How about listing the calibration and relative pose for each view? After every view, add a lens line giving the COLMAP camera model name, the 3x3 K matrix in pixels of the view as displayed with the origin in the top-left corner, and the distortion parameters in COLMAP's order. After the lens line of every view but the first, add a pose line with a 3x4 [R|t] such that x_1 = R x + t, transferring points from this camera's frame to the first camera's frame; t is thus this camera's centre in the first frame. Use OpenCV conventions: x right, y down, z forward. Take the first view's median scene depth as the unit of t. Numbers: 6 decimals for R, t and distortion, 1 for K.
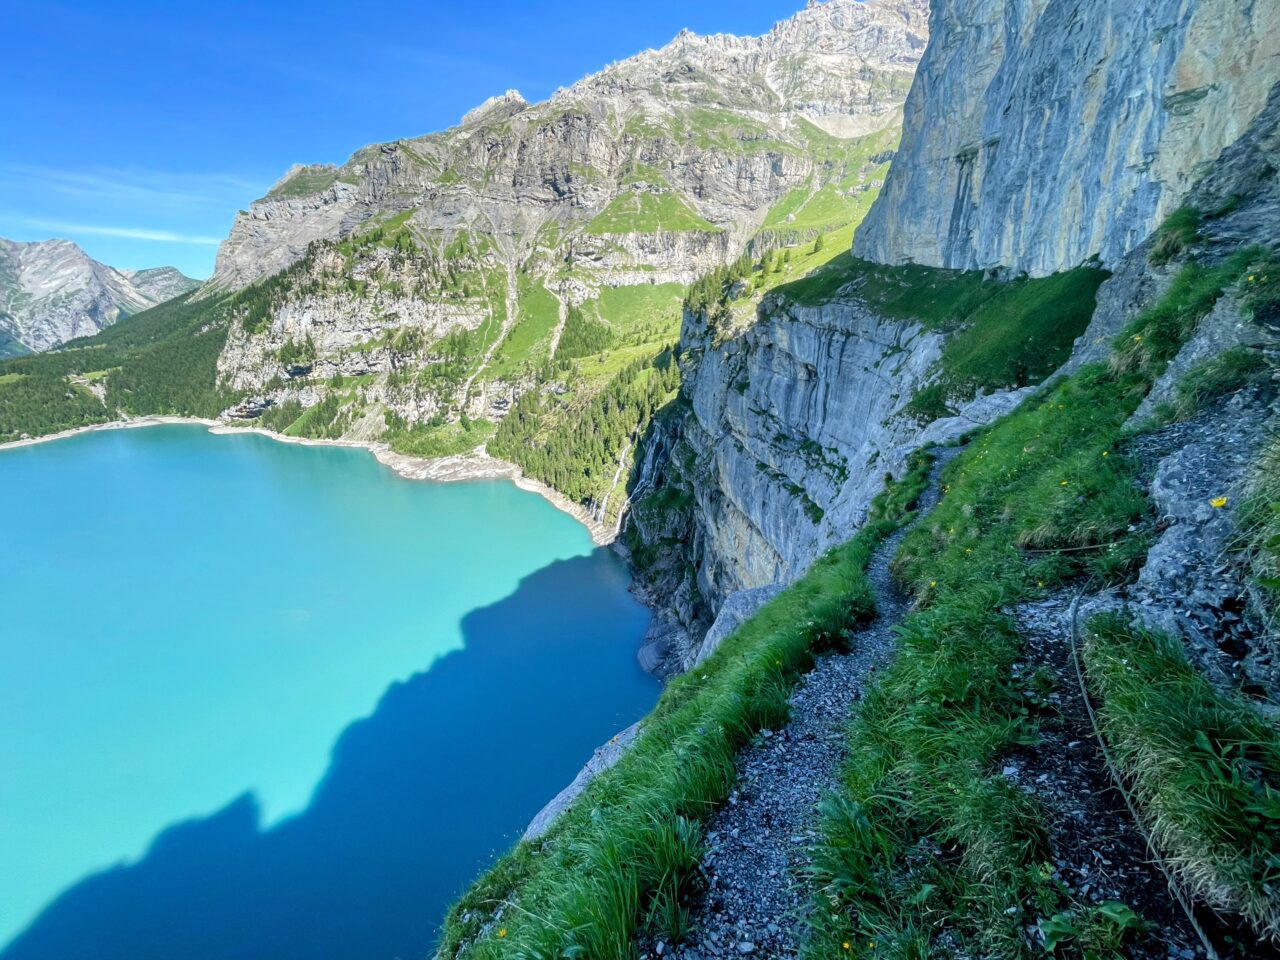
lens RADIAL K [[519.4, 0, 632.6], [0, 519.4, 477.6], [0, 0, 1]] dist [-0.013318, 0.005040]
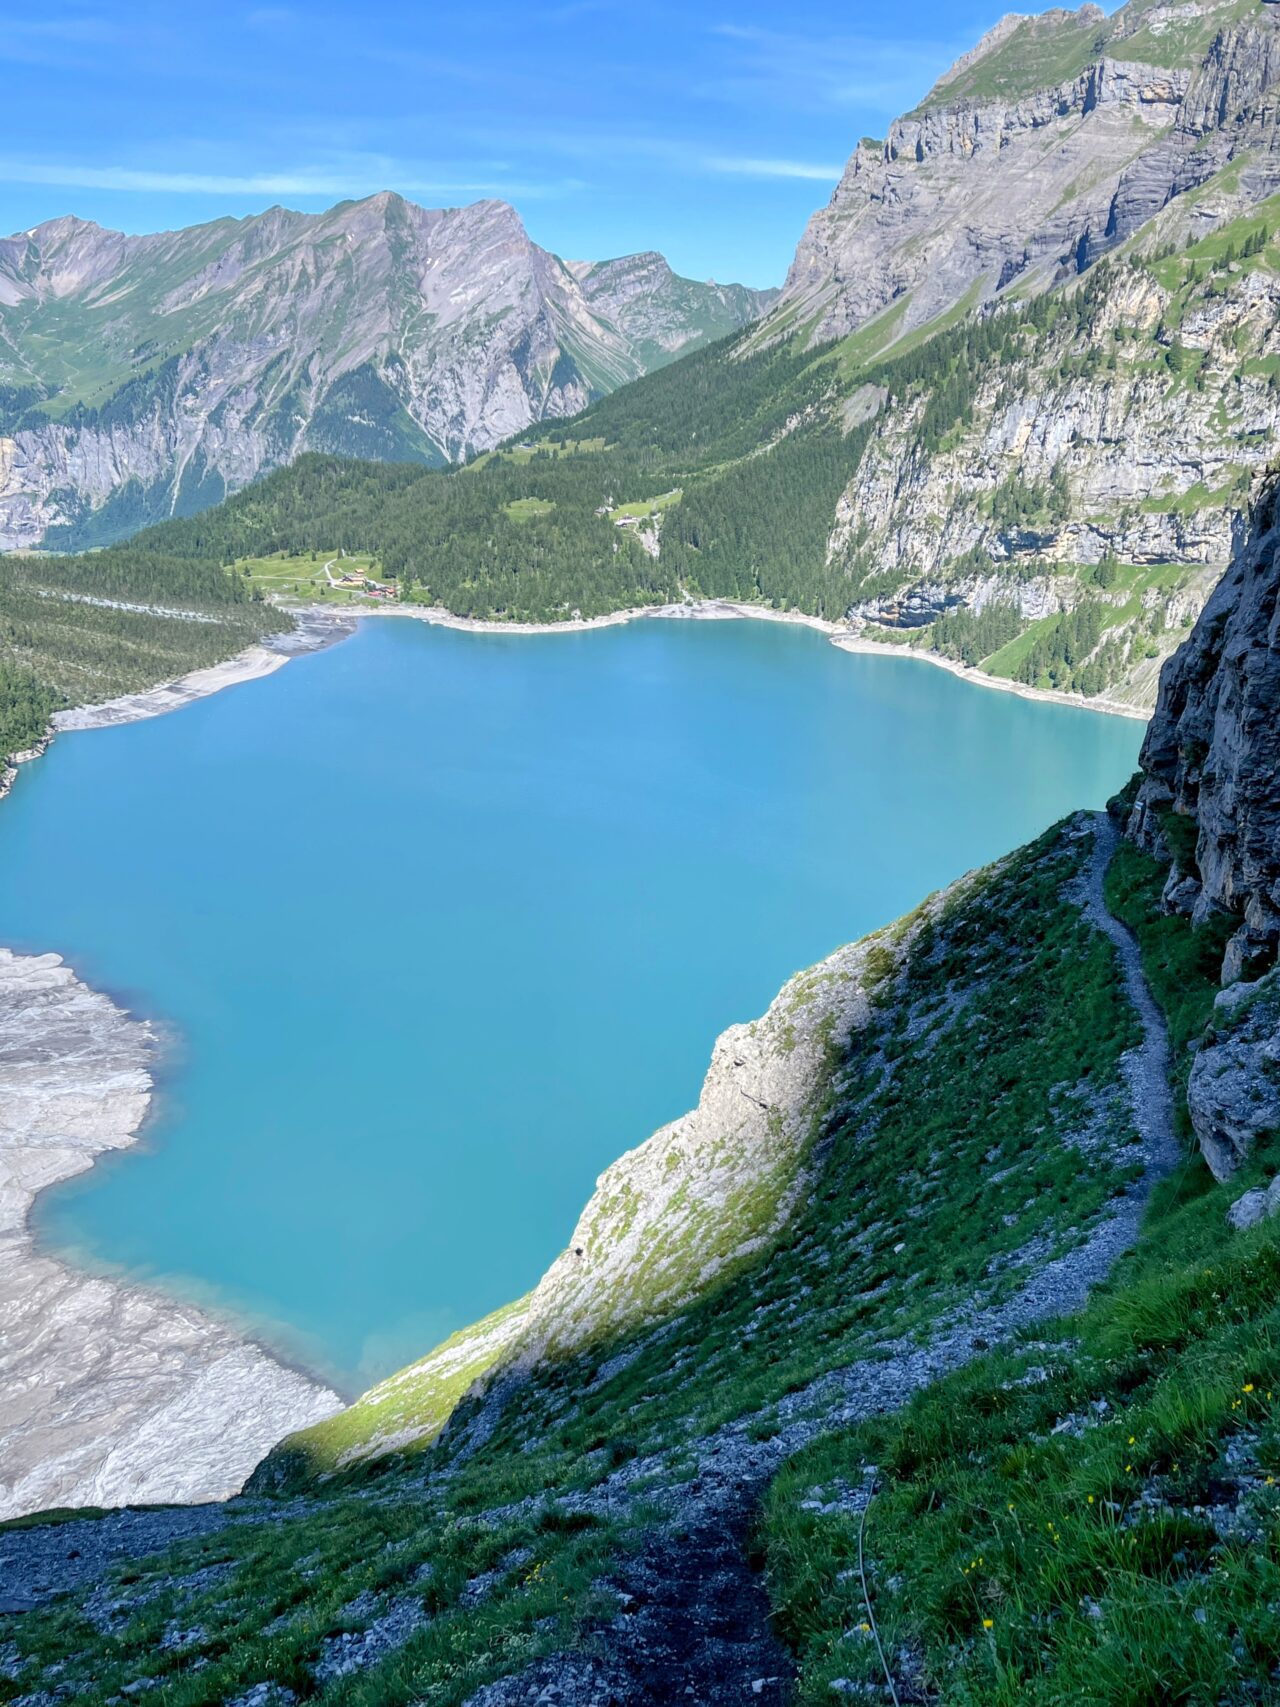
lens RADIAL K [[1559.5, 0, 664.3], [0, 1559.5, 859.7], [0, 0, 1]] dist [0.047292, -0.007089]
pose [[0.795712, 0.202706, -0.570747, -0.027740], [-0.199898, 0.977423, 0.068451, 0.044935], [0.571737, 0.059624, 0.818268, -0.334716]]
